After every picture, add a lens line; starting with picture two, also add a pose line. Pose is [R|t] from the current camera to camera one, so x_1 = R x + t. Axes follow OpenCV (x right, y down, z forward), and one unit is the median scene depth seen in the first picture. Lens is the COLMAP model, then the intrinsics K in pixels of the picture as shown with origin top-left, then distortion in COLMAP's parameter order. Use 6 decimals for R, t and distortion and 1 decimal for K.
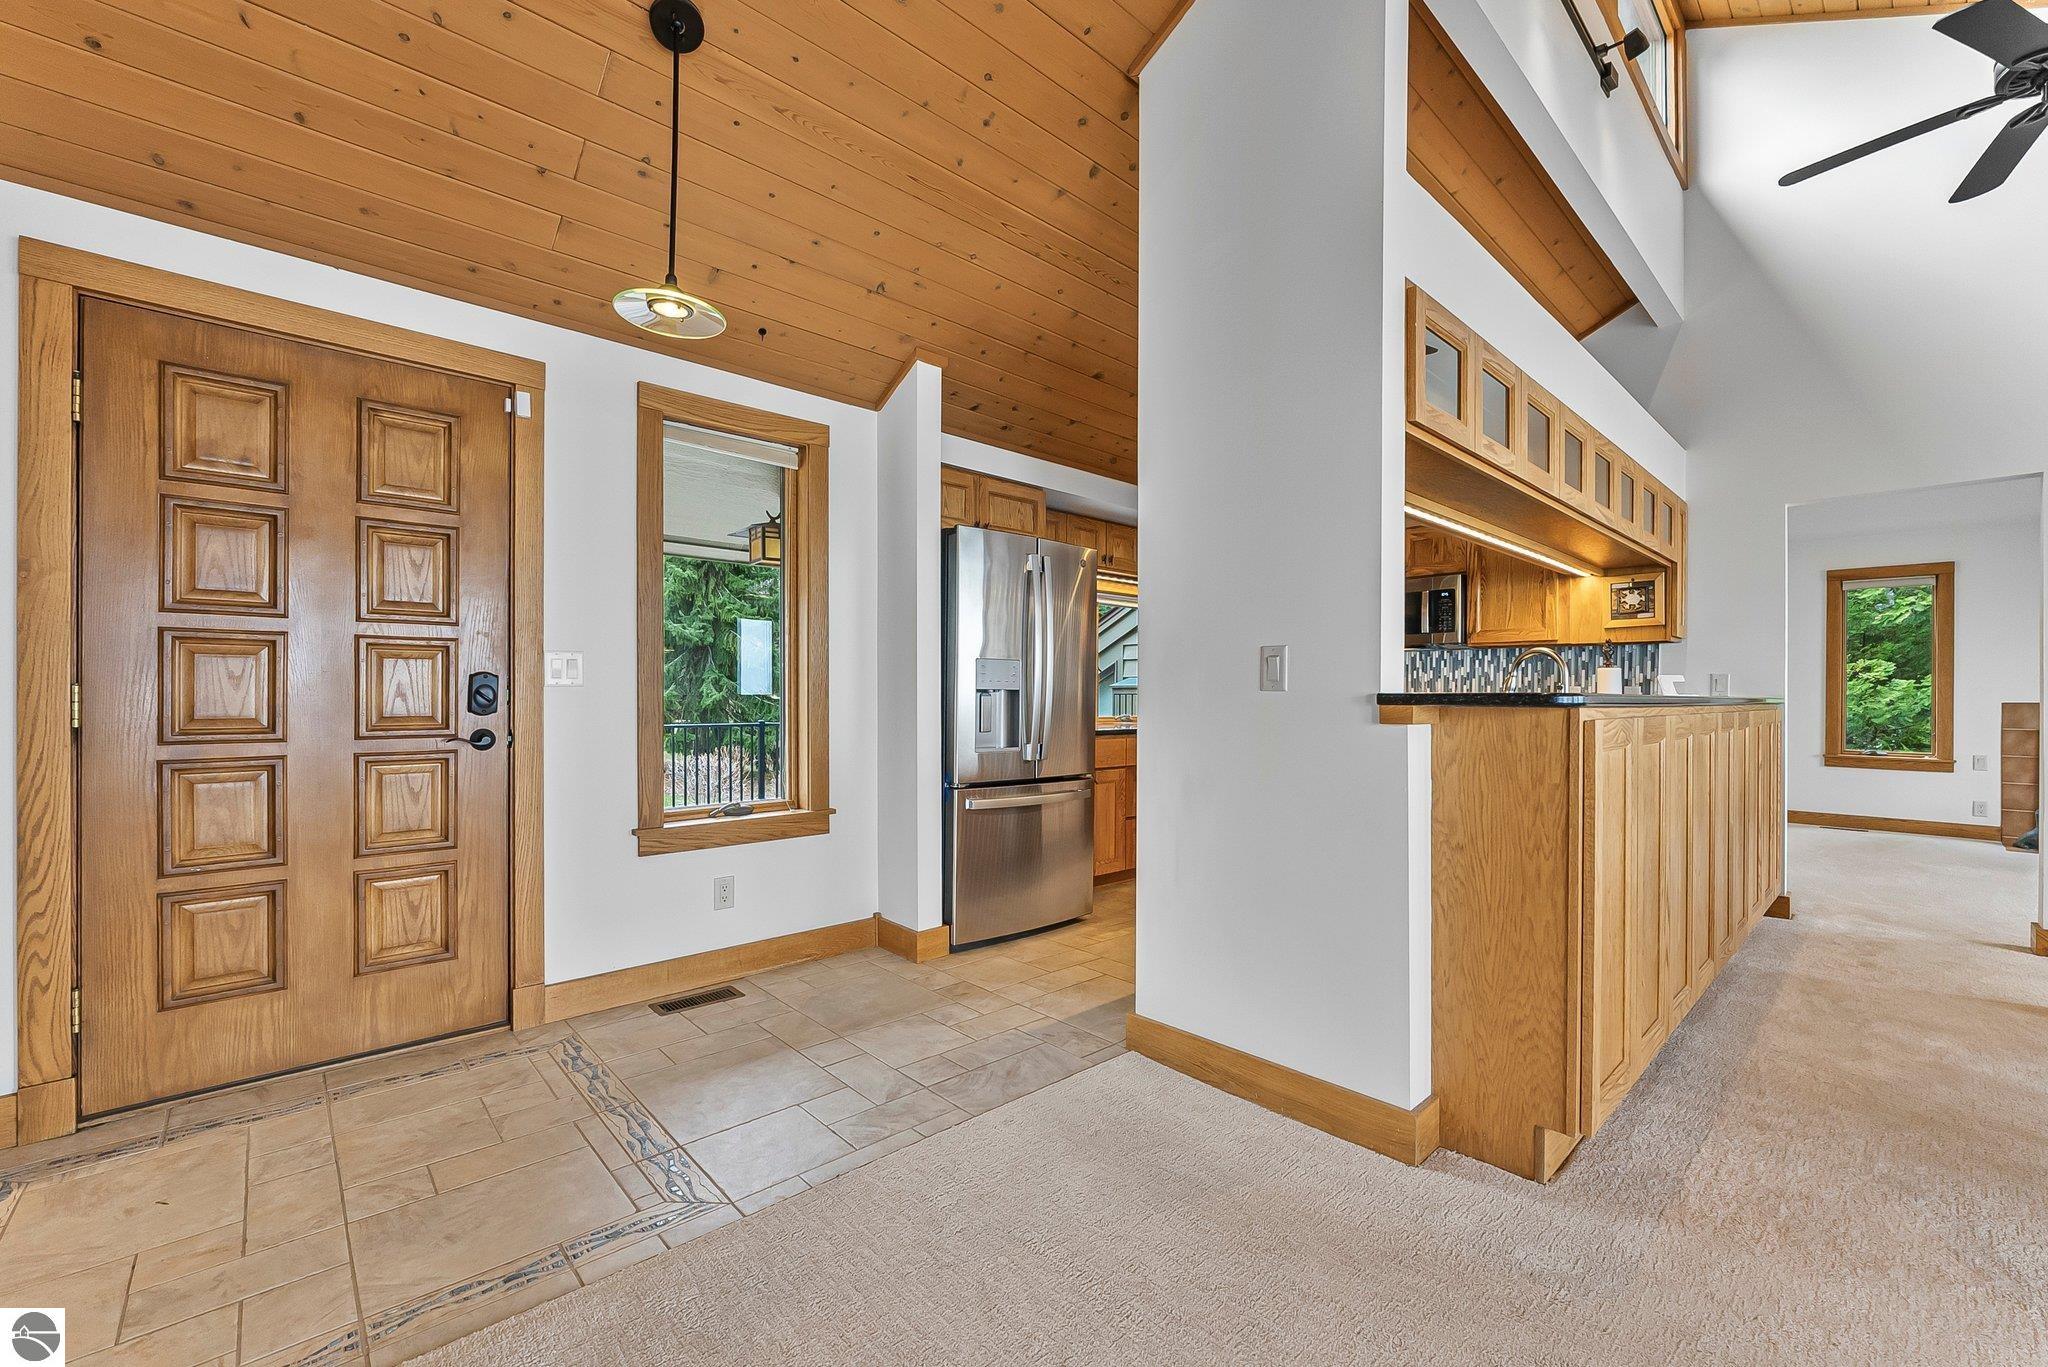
lens RADIAL K [[836.7, 0, 1039.1], [0, 836.7, 695.5], [0, 0, 1]] dist [-0.009860, 0.002636]
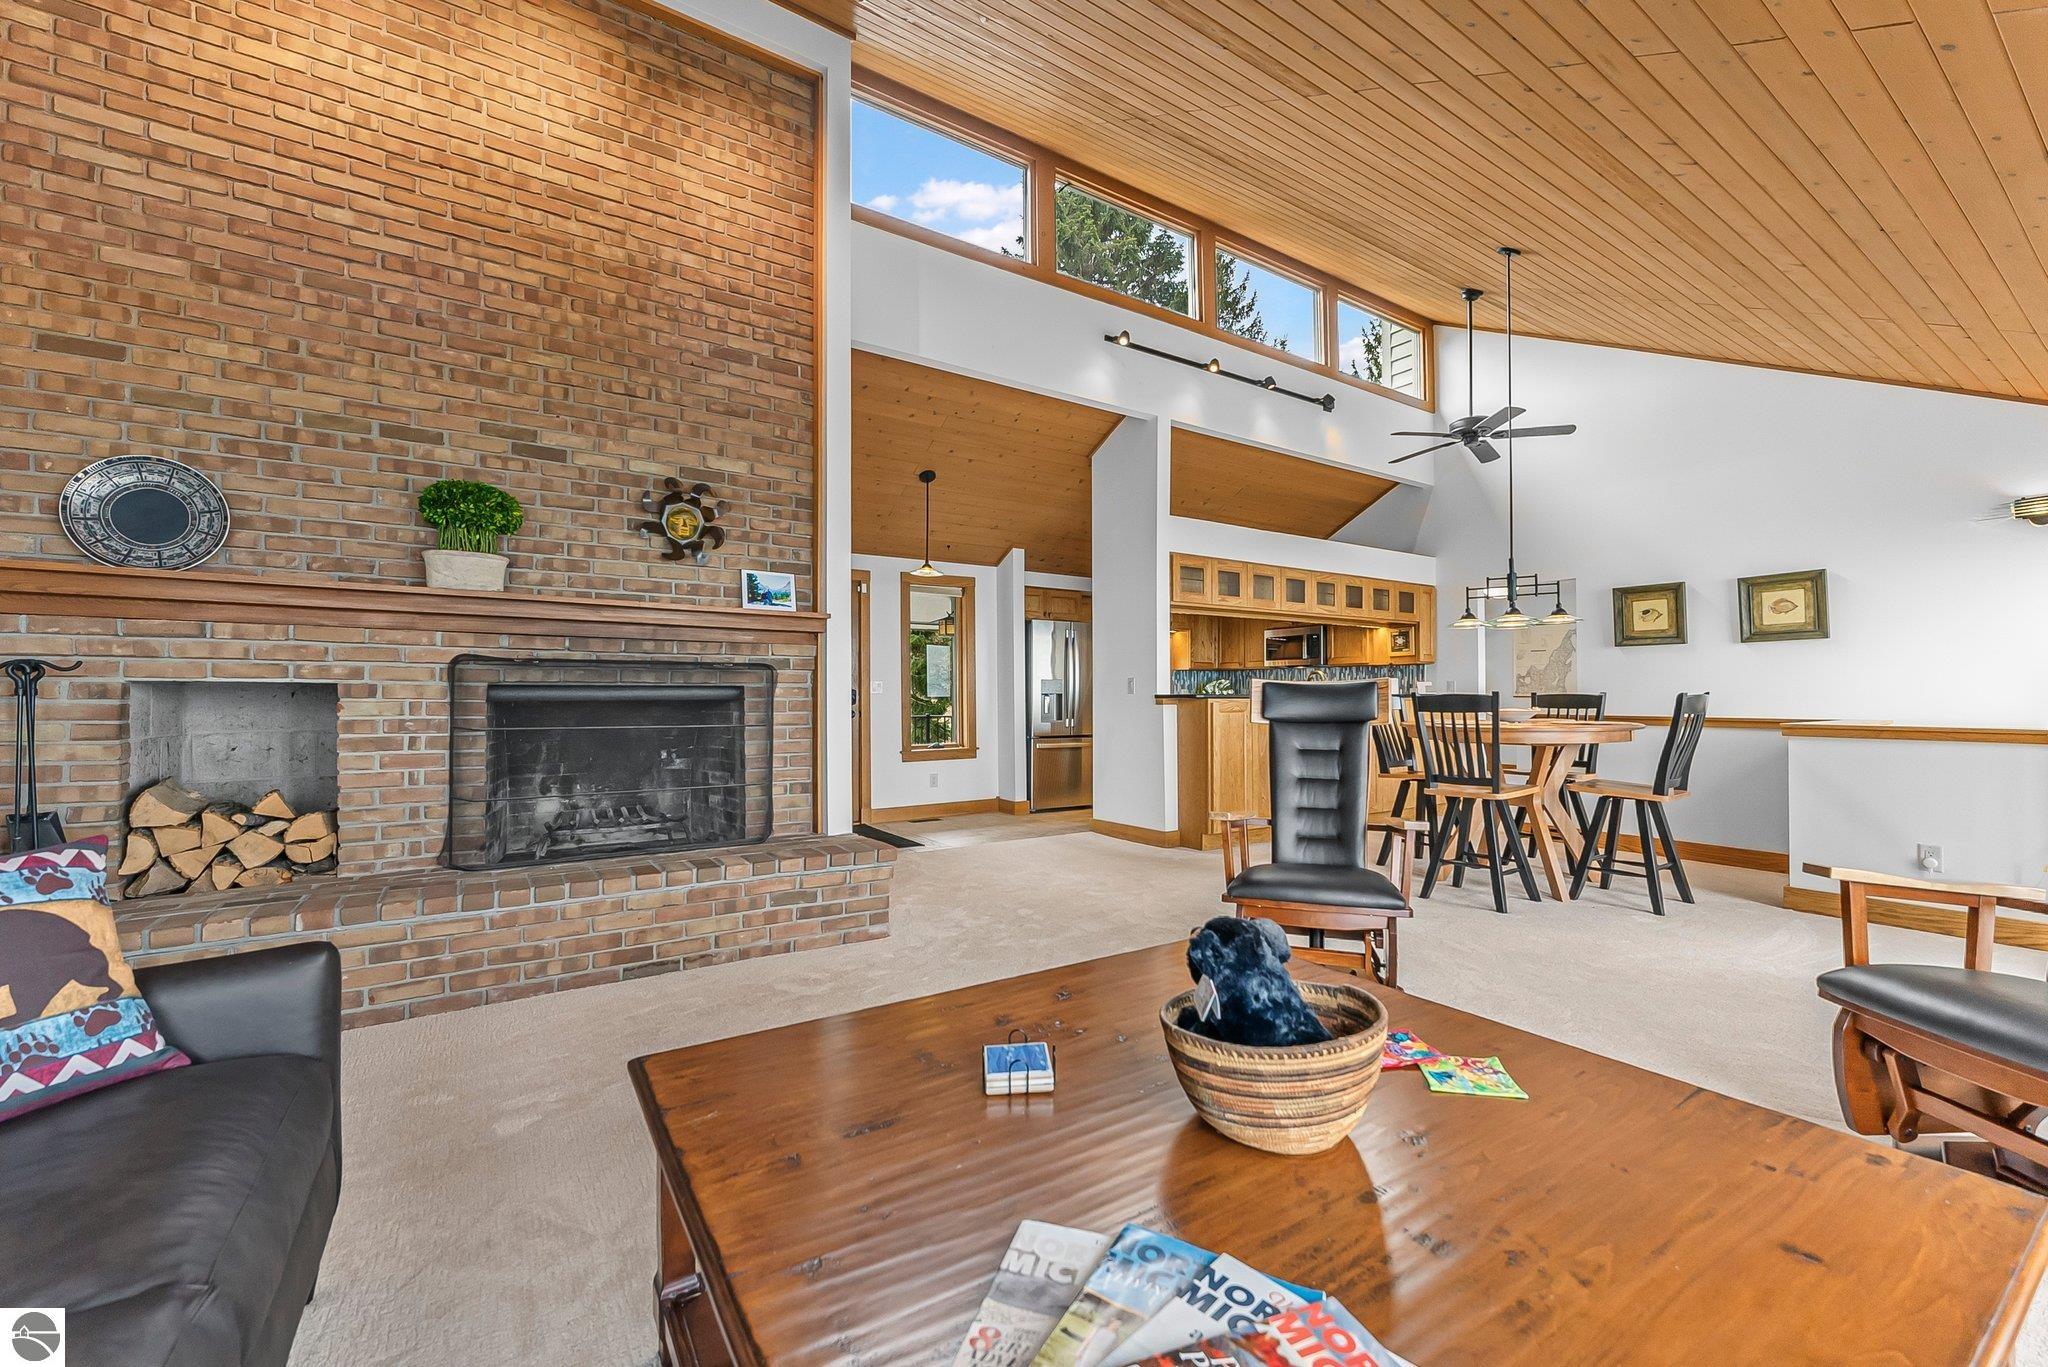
lens RADIAL K [[836.7, 0, 1035.5], [0, 836.7, 685.4], [0, 0, 1]] dist [-0.009860, 0.002636]
pose [[0.986658, -0.010277, -0.162482, 0.326688], [0.008316, 0.999884, -0.012749, -0.000594], [0.162594, 0.011228, 0.986629, -1.432484]]
